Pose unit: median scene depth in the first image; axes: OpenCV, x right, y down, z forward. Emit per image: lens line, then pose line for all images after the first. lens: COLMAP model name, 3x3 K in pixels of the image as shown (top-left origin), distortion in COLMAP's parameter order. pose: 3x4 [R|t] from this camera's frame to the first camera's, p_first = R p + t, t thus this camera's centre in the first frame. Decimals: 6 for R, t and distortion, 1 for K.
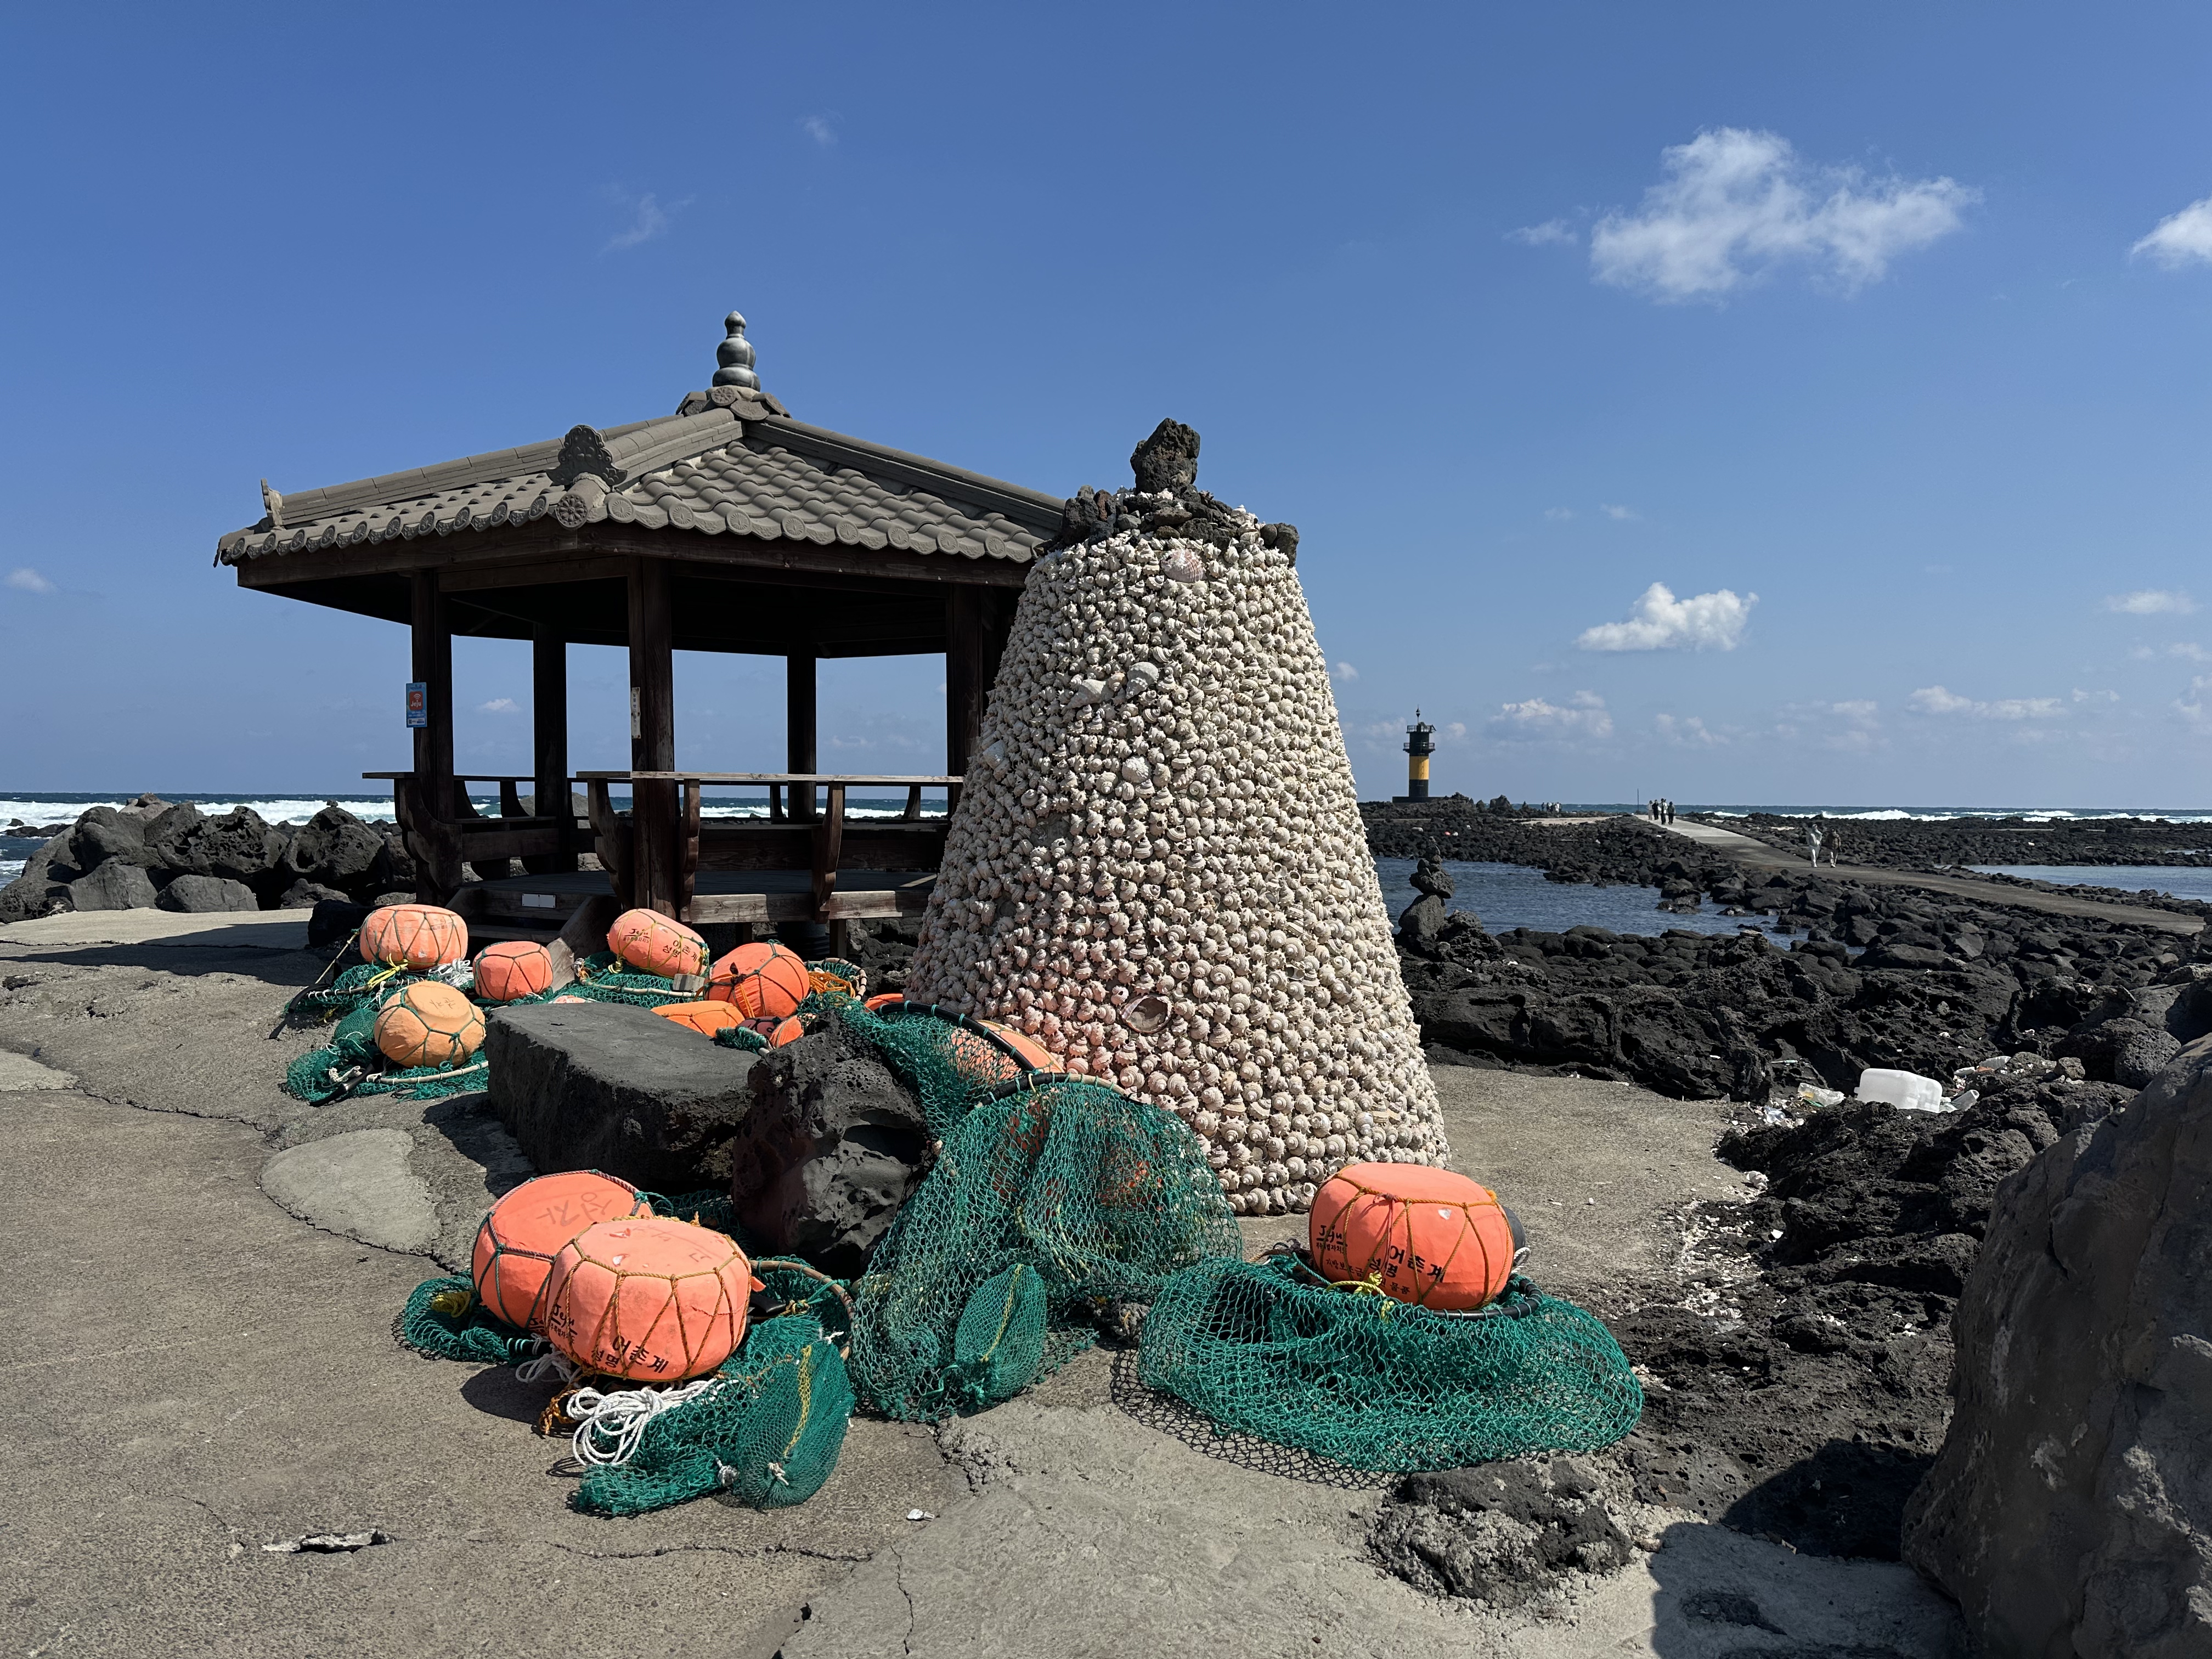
lens RADIAL K [[1582.6, 0, 1116.5], [0, 1582.6, 830.6], [0, 0, 1]] dist [0.030150, -0.060476]
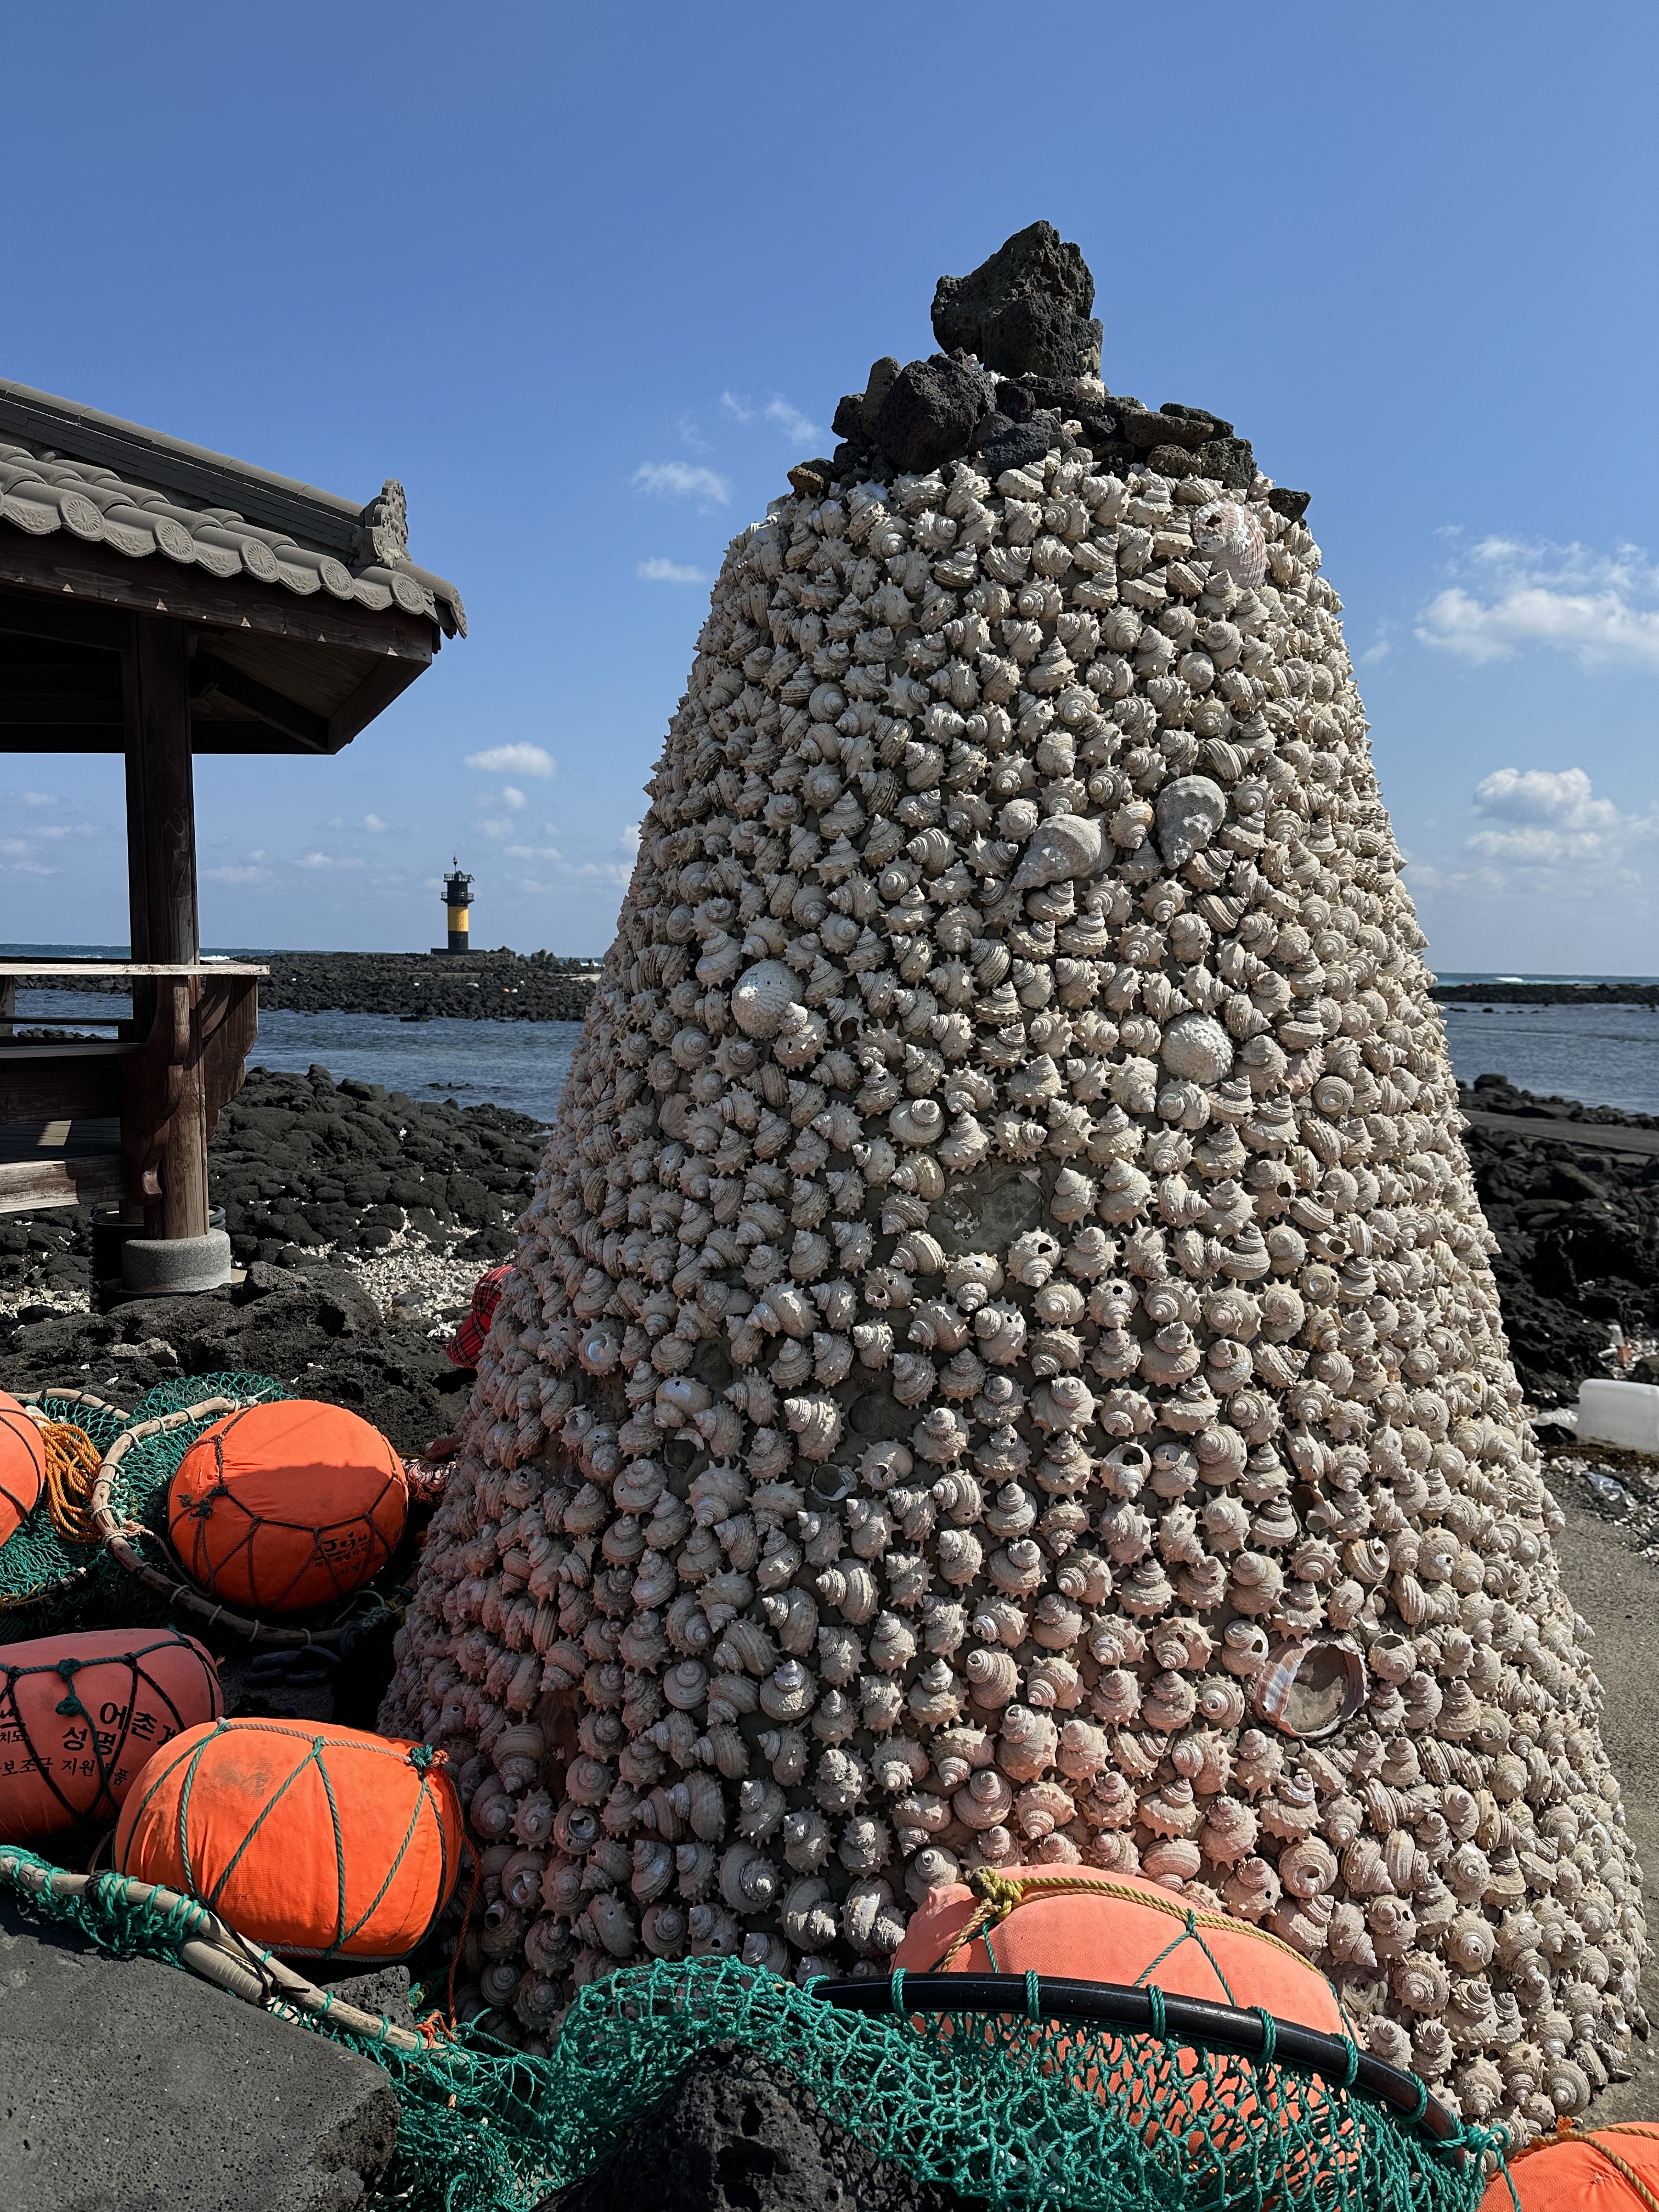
lens RADIAL K [[1582.6, 0, 839.3], [0, 1582.6, 1123.8], [0, 0, 1]] dist [0.030150, -0.060476]
pose [[0.909814, -0.032144, 0.413769, -0.235098], [-0.004698, 0.996135, 0.087715, -0.054399], [-0.414989, -0.081748, 0.906146, 0.675503]]
